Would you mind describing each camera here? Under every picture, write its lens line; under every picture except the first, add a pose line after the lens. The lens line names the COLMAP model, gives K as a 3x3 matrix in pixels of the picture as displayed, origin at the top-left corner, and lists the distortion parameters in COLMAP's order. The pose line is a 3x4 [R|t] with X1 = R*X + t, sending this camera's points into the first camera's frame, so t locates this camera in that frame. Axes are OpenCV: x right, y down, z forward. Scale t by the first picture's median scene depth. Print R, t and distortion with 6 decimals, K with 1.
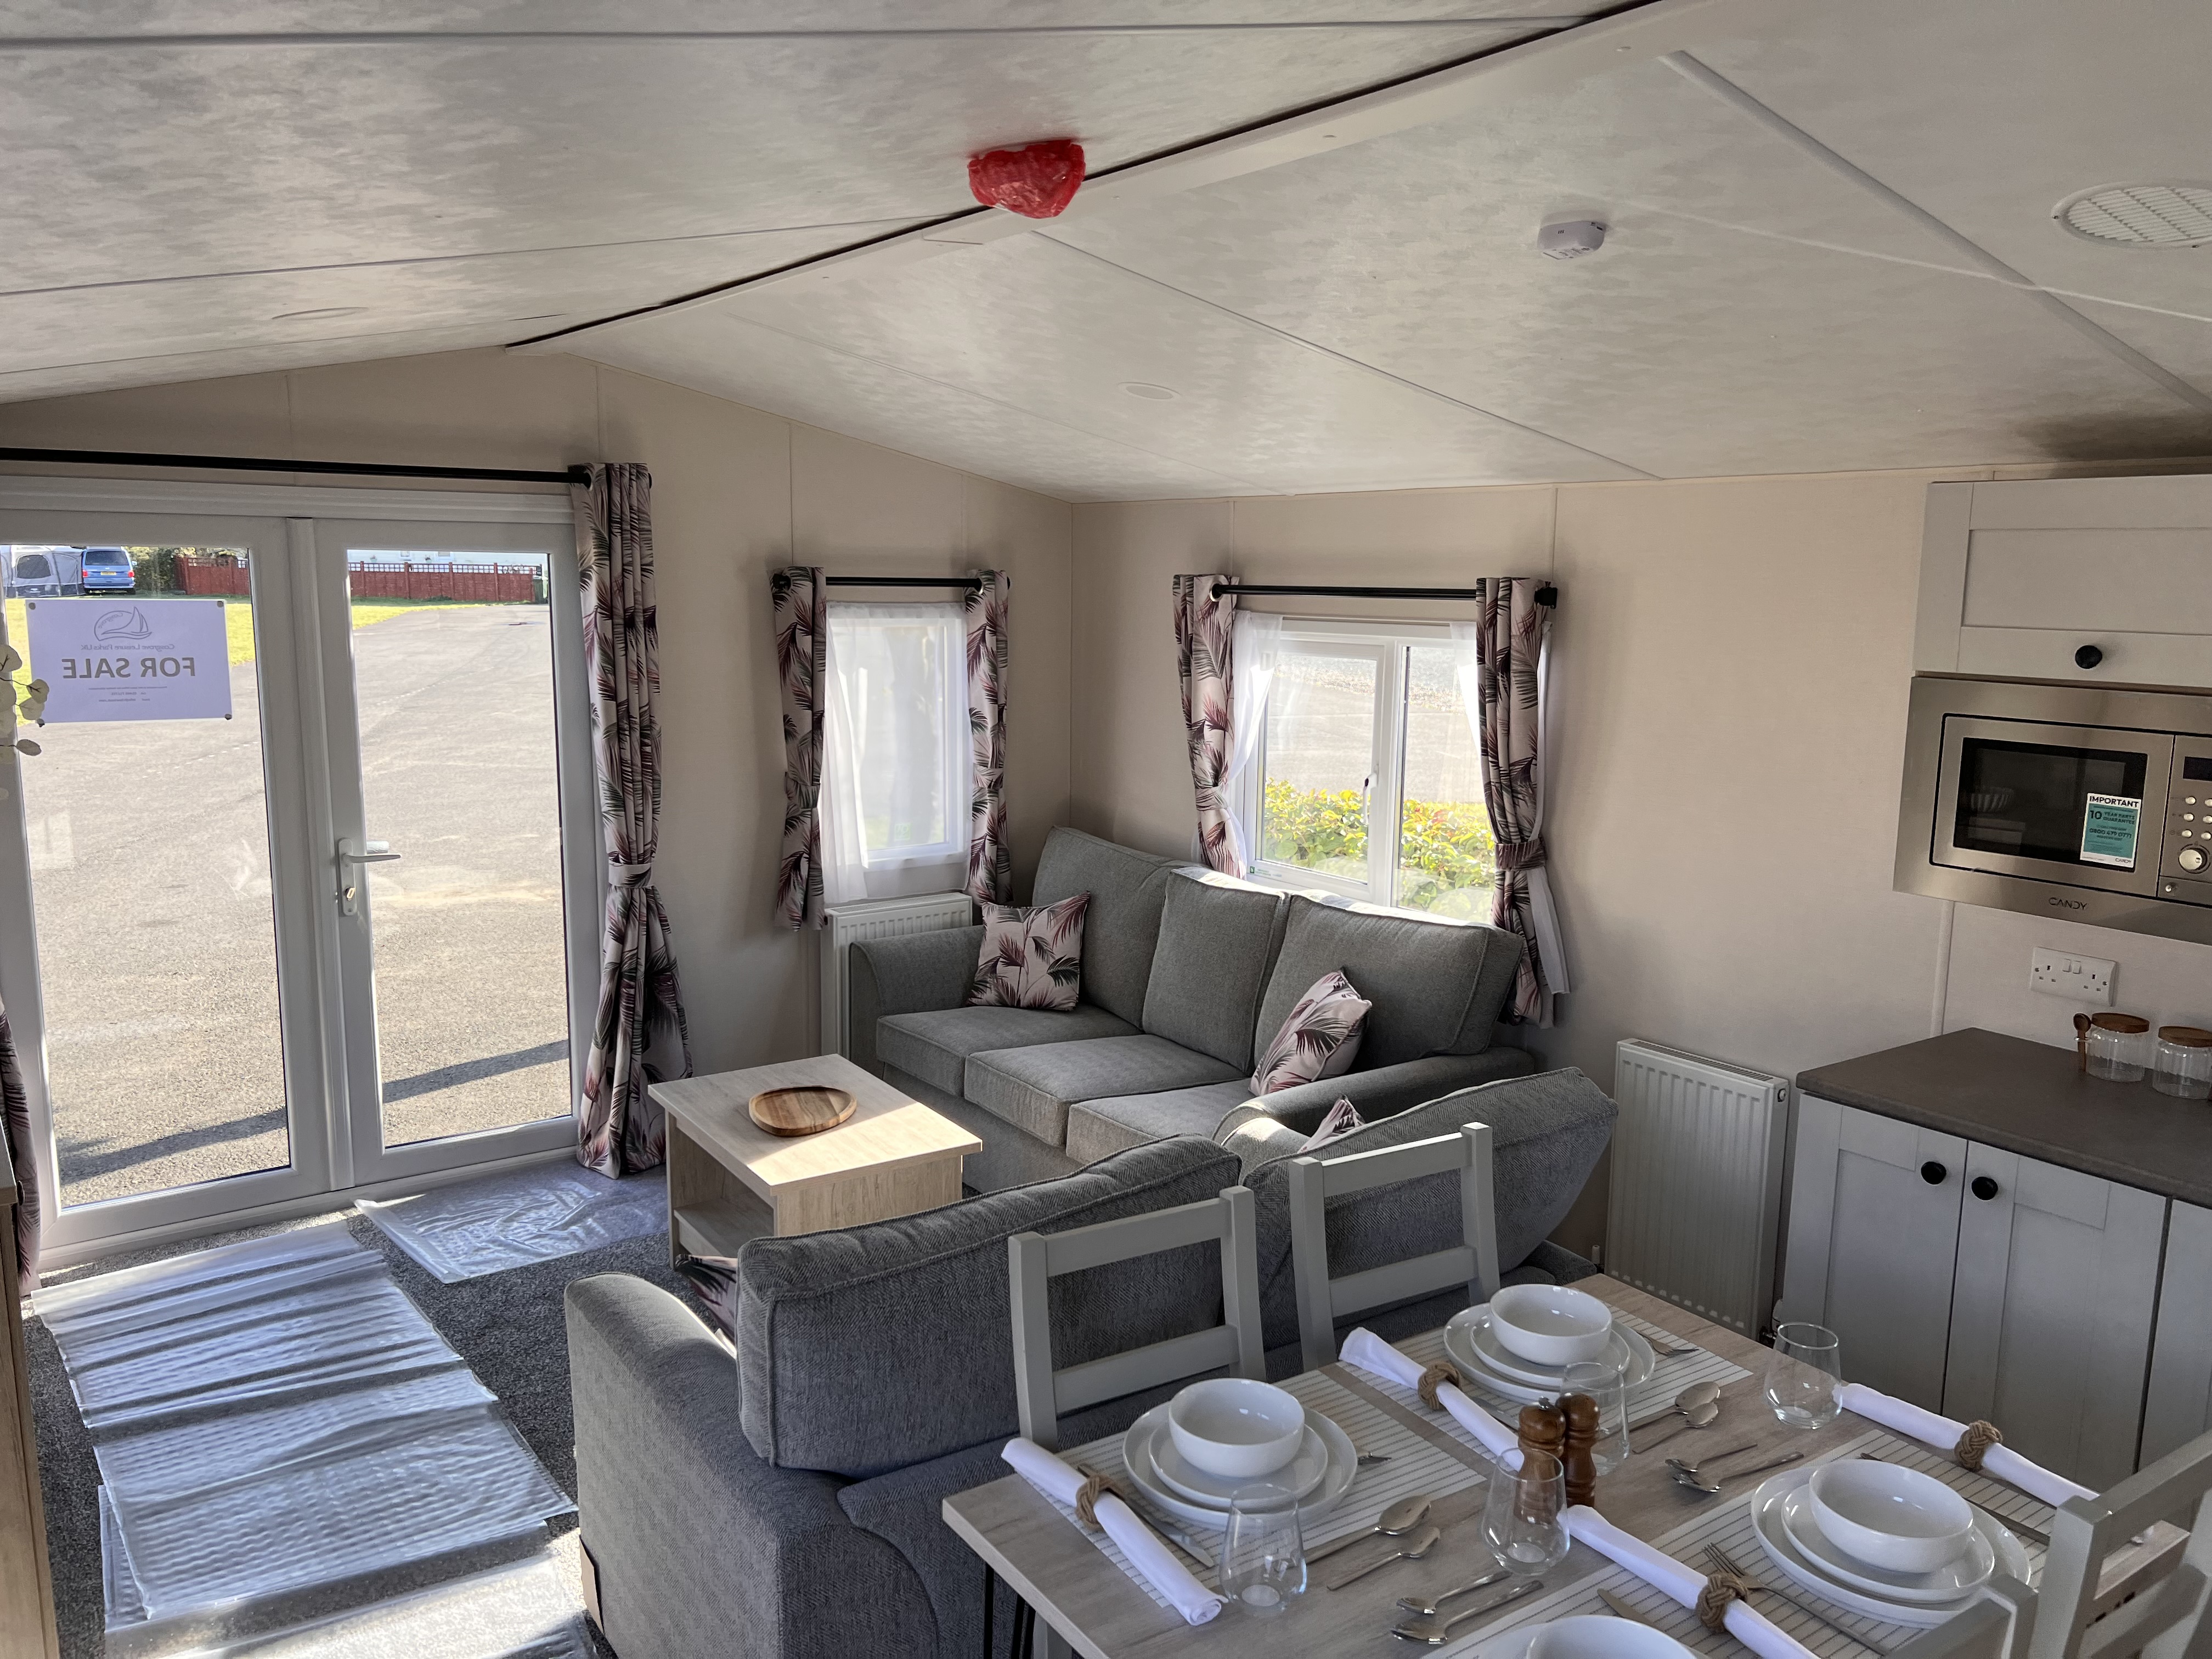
lens RADIAL K [[1654.3, 0, 1158.0], [0, 1654.3, 839.6], [0, 0, 1]] dist [0.057942, -0.066411]
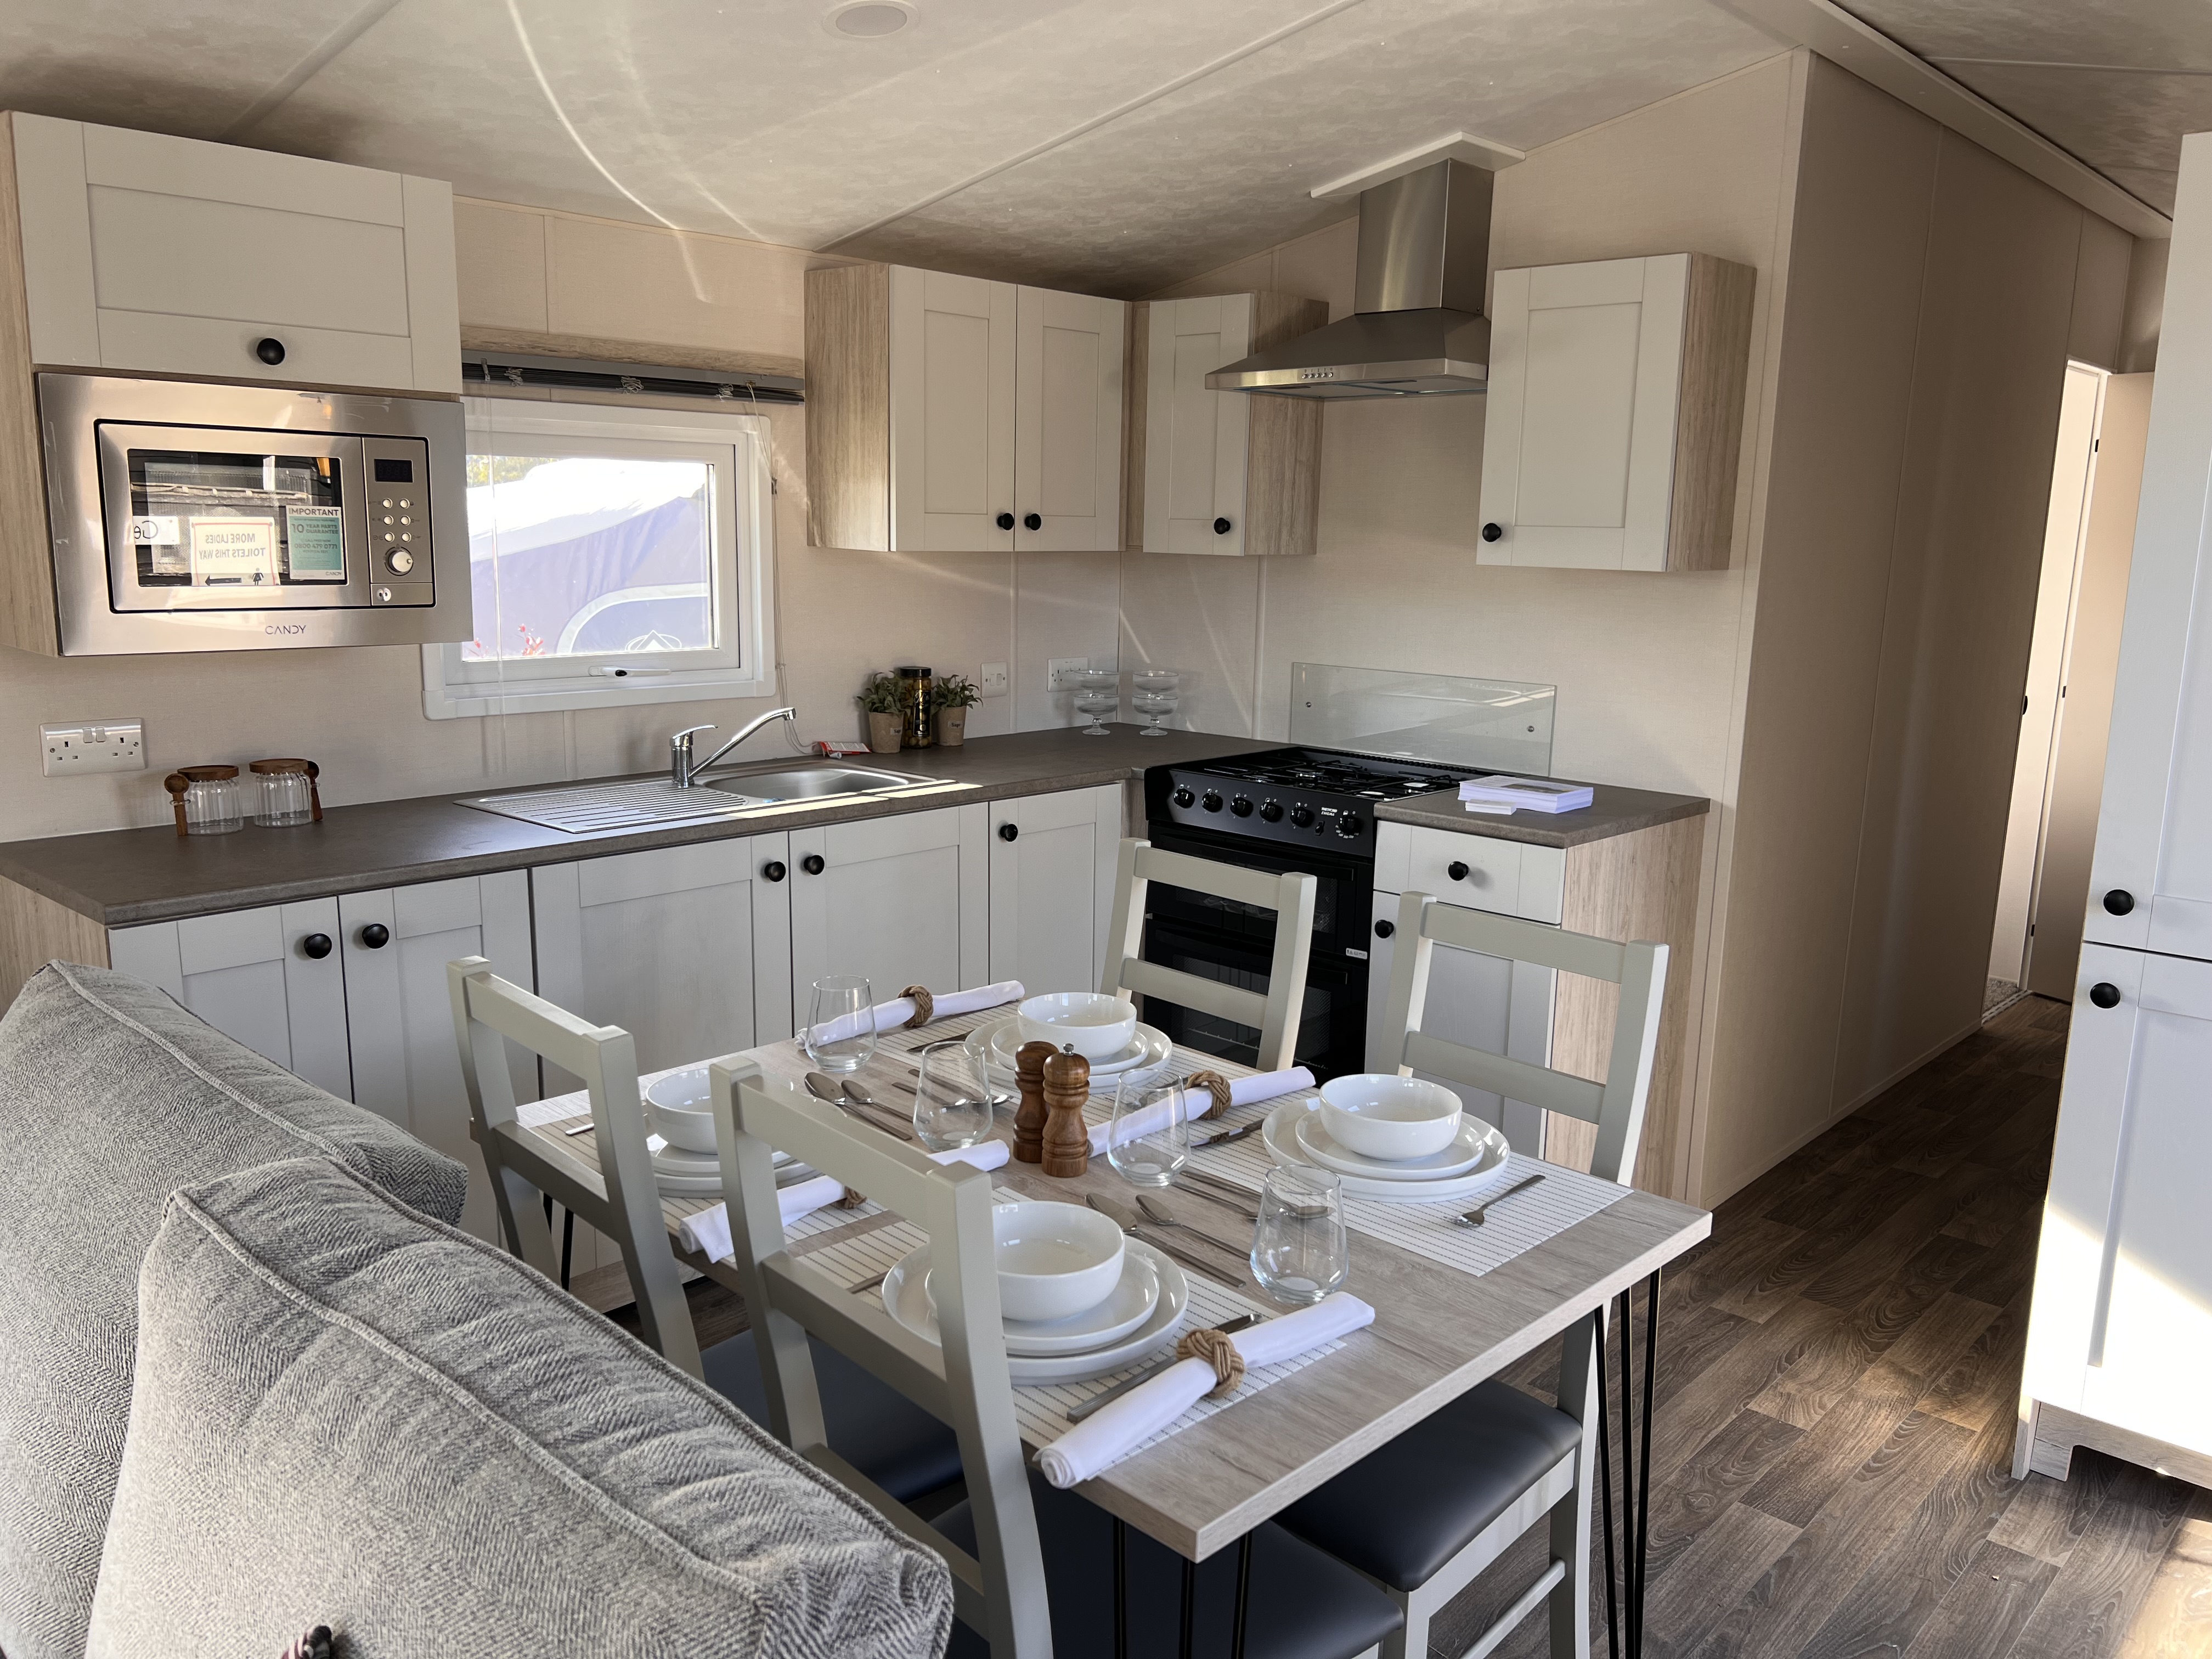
lens RADIAL K [[1654.3, 0, 1158.0], [0, 1654.3, 839.6], [0, 0, 1]] dist [0.057942, -0.066411]
pose [[-0.202643, -0.207562, 0.957003, -0.258643], [0.132214, 0.962531, 0.236757, -0.002871], [-0.970286, 0.174506, -0.167607, 0.398589]]
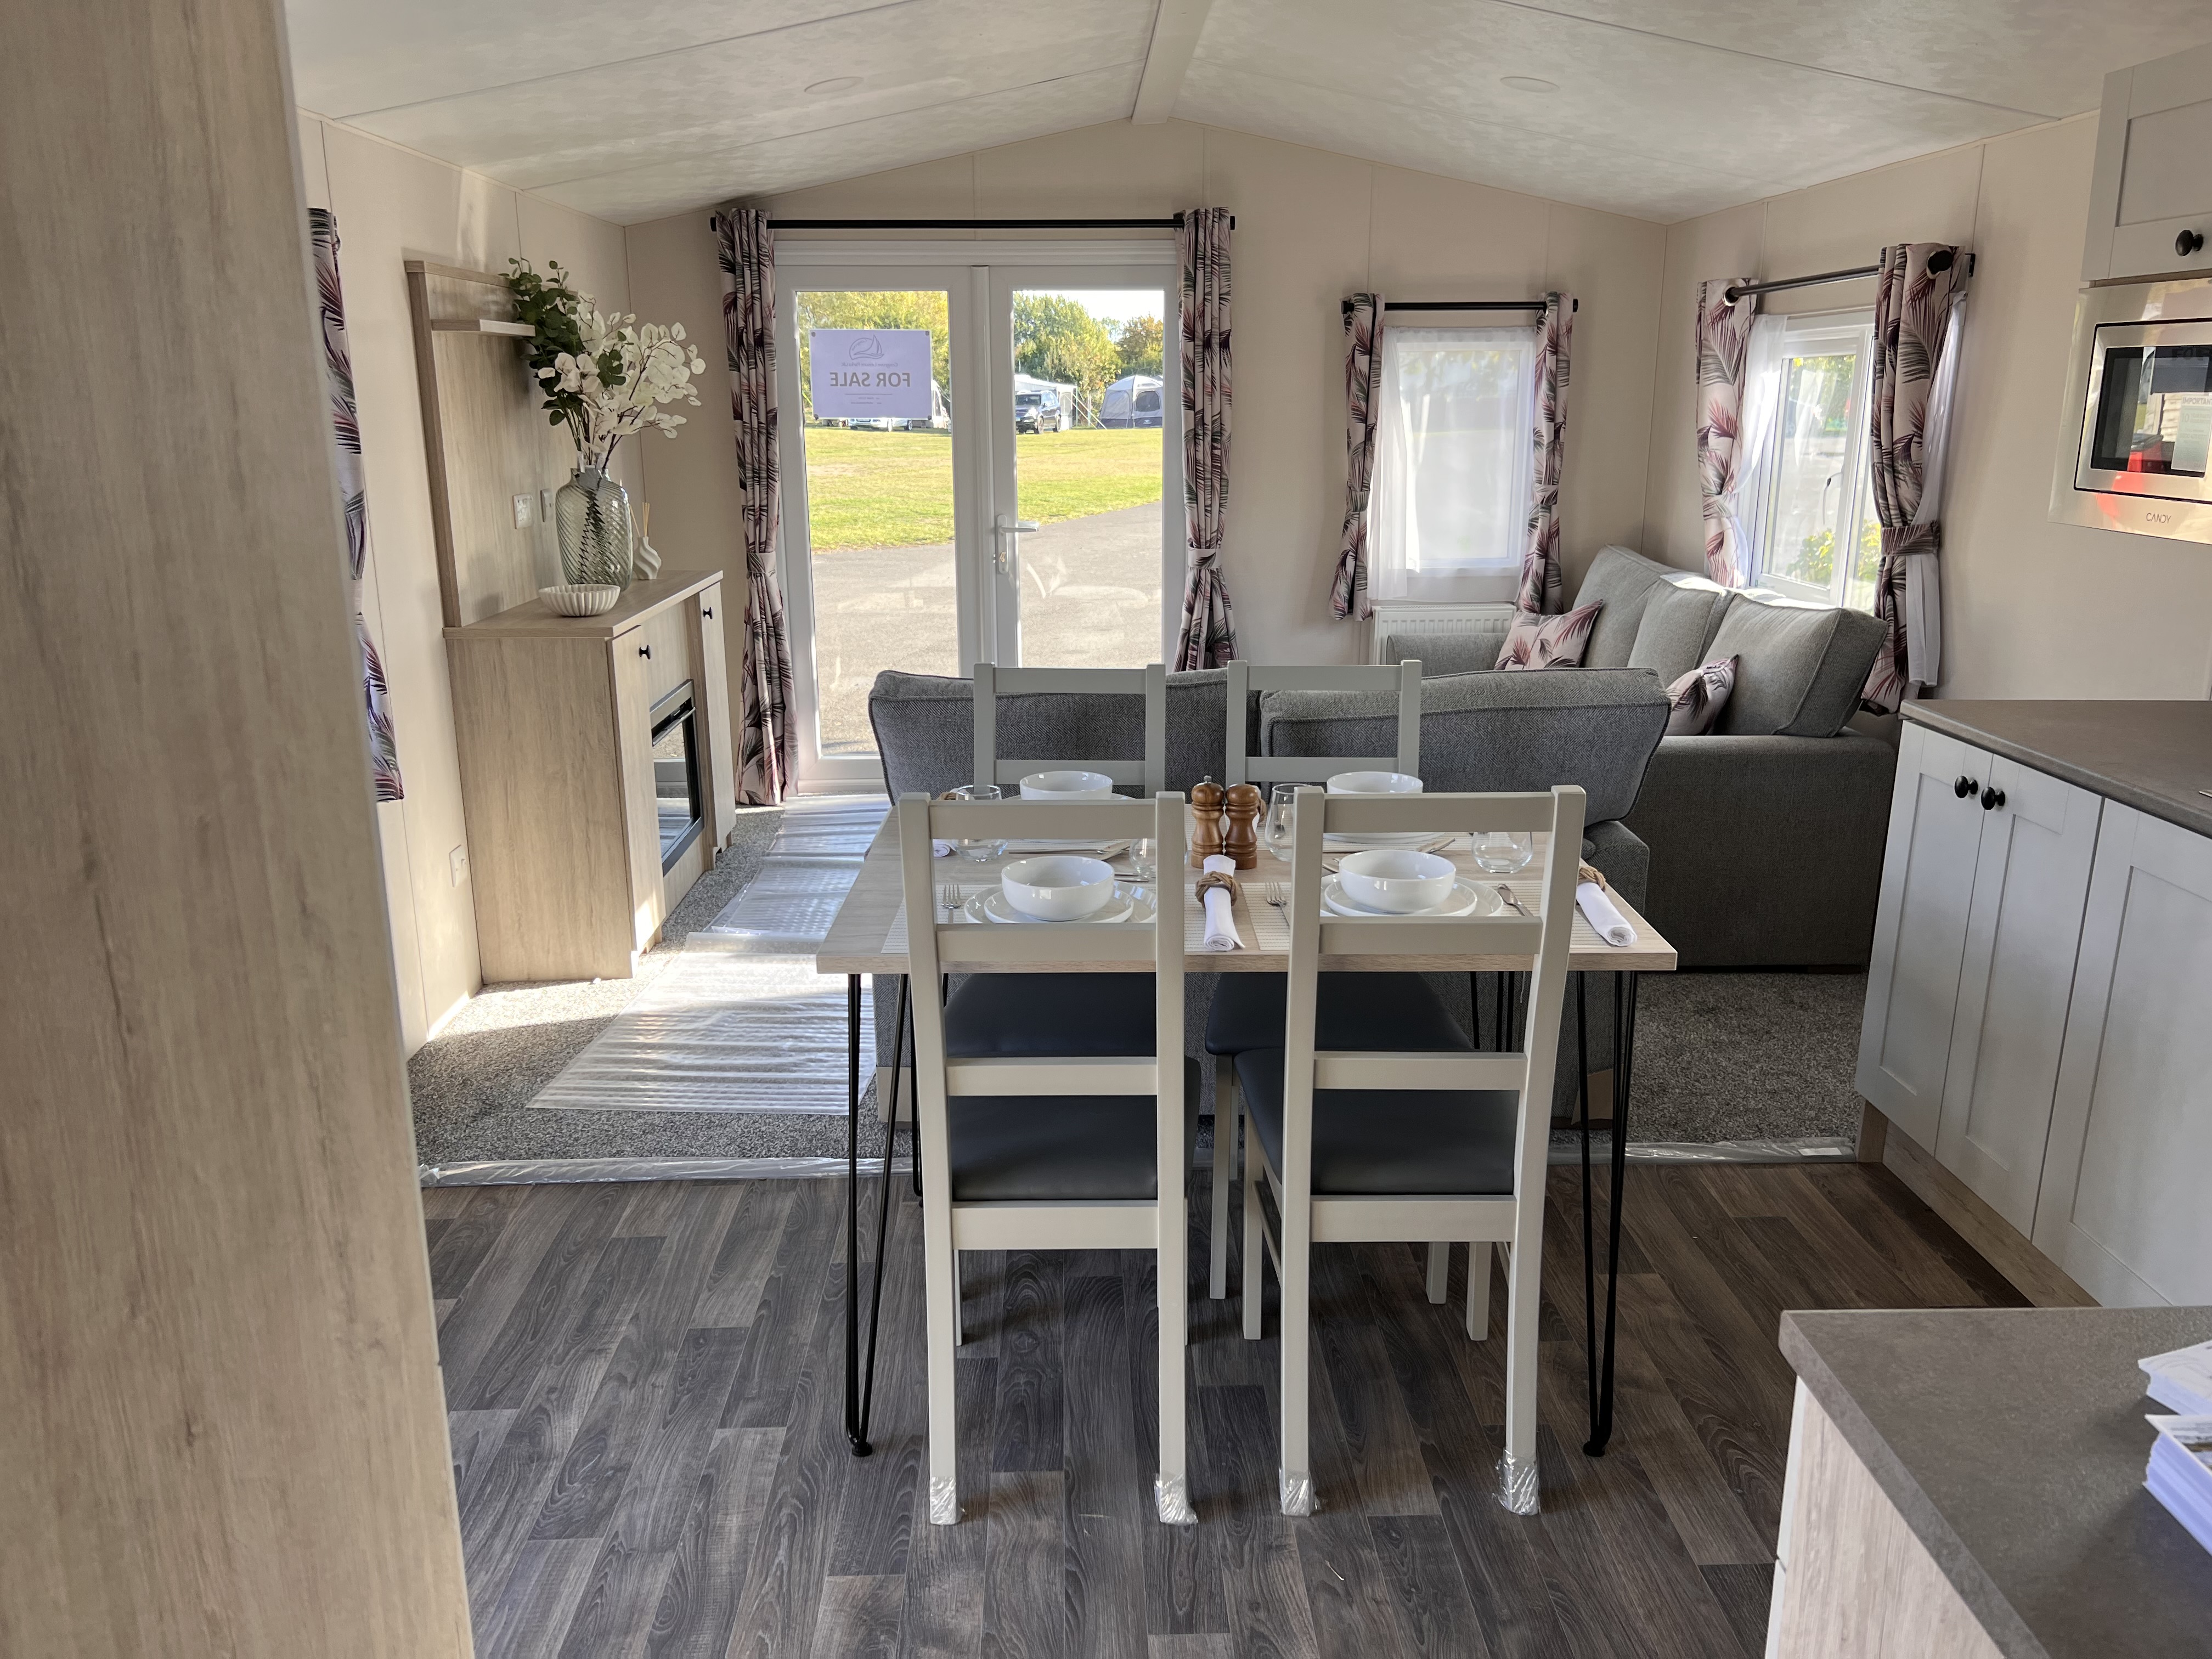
lens RADIAL K [[1694.9, 0, 1106.0], [0, 1694.9, 829.5], [0, 0, 1]] dist [0.097492, -0.203460]
pose [[0.816559, 0.126346, -0.563266, 0.353079], [-0.076241, 0.990810, 0.111723, 0.083822], [0.572205, -0.048285, 0.818688, -0.079510]]
